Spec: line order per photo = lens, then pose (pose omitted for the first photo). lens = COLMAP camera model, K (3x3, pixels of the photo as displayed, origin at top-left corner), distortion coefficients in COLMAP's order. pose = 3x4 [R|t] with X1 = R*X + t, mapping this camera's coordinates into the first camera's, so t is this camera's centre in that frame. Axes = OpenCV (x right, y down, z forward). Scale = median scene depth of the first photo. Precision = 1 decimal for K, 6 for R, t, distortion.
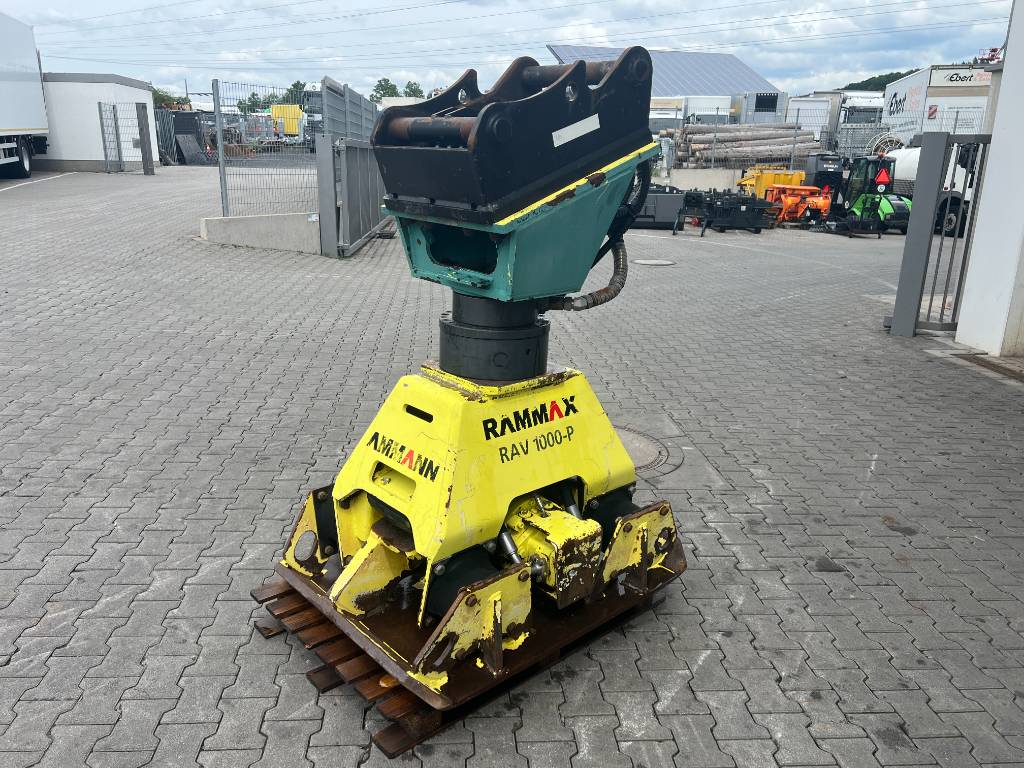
lens RADIAL K [[771.4, 0, 508.3], [0, 771.4, 384.6], [0, 0, 1]] dist [0.058816, -0.063521]
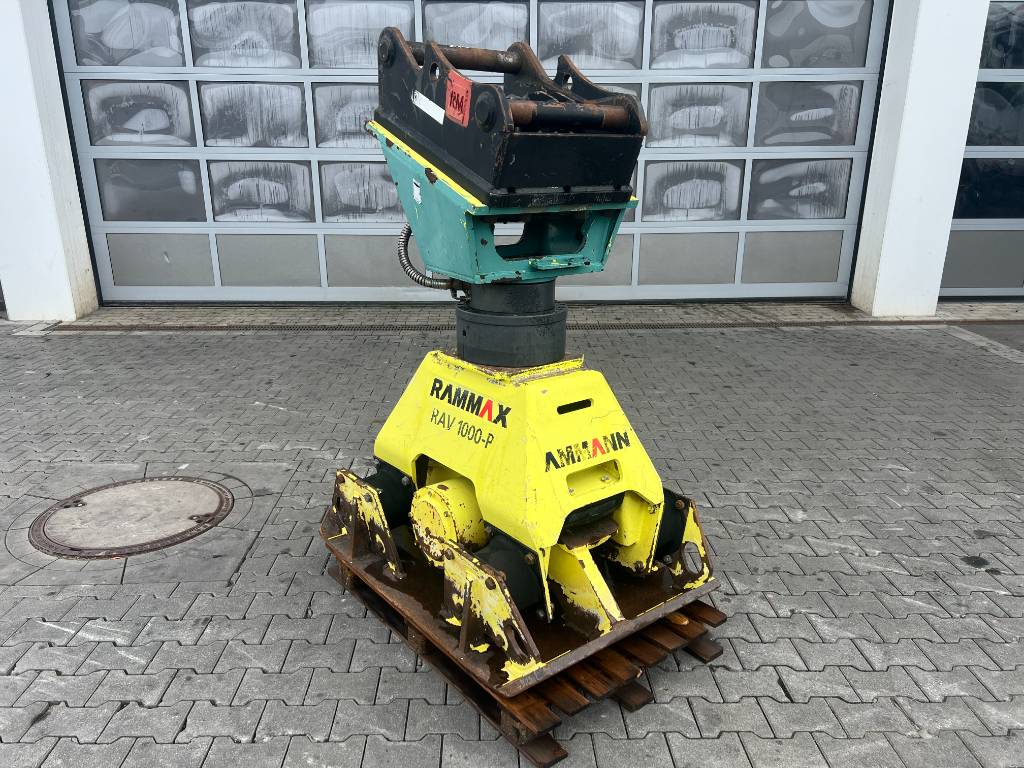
lens RADIAL K [[768.8, 0, 511.1], [0, 768.8, 383.9], [0, 0, 1]] dist [0.061847, -0.068662]
pose [[0.061193, -0.323242, 0.944336, -0.867185], [0.281264, 0.913353, 0.294411, -0.251038], [-0.957677, 0.247592, 0.146807, 0.774578]]
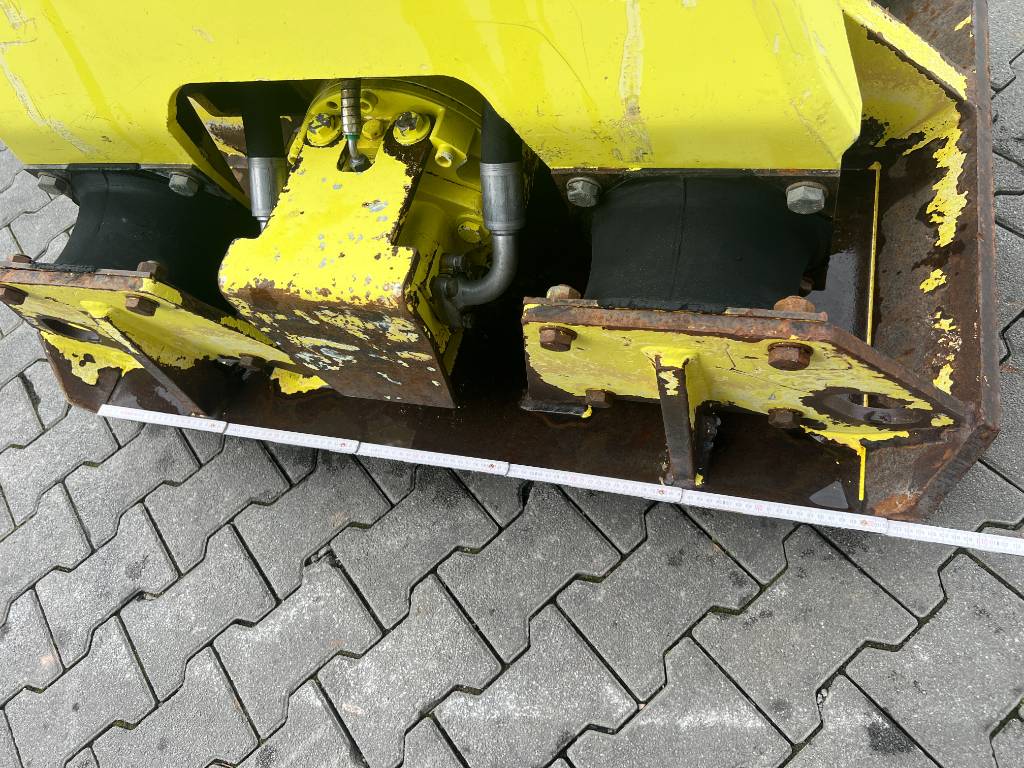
lens RADIAL K [[775.8, 0, 517.5], [0, 775.8, 375.4], [0, 0, 1]] dist [0.057414, -0.075400]
pose [[0.522340, 0.636861, -0.567071, 0.279104], [0.016203, 0.657467, 0.753309, -0.011019], [0.852584, -0.402671, 0.333102, 0.801603]]
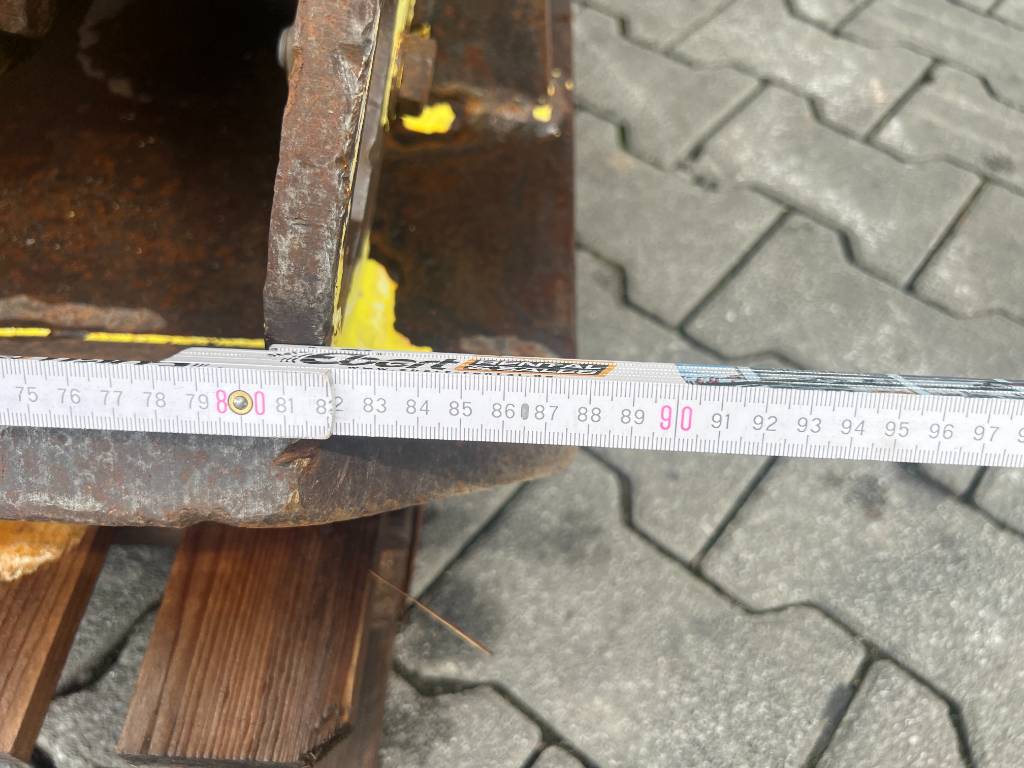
lens RADIAL K [[767.8, 0, 511.7], [0, 767.8, 407.6], [0, 0, 1]] dist [-0.002663, -0.006131]
pose [[0.701641, -0.598397, 0.386810, -0.104715], [0.211974, 0.693587, 0.688480, 0.232435], [-0.680270, -0.401072, 0.613493, 0.682967]]
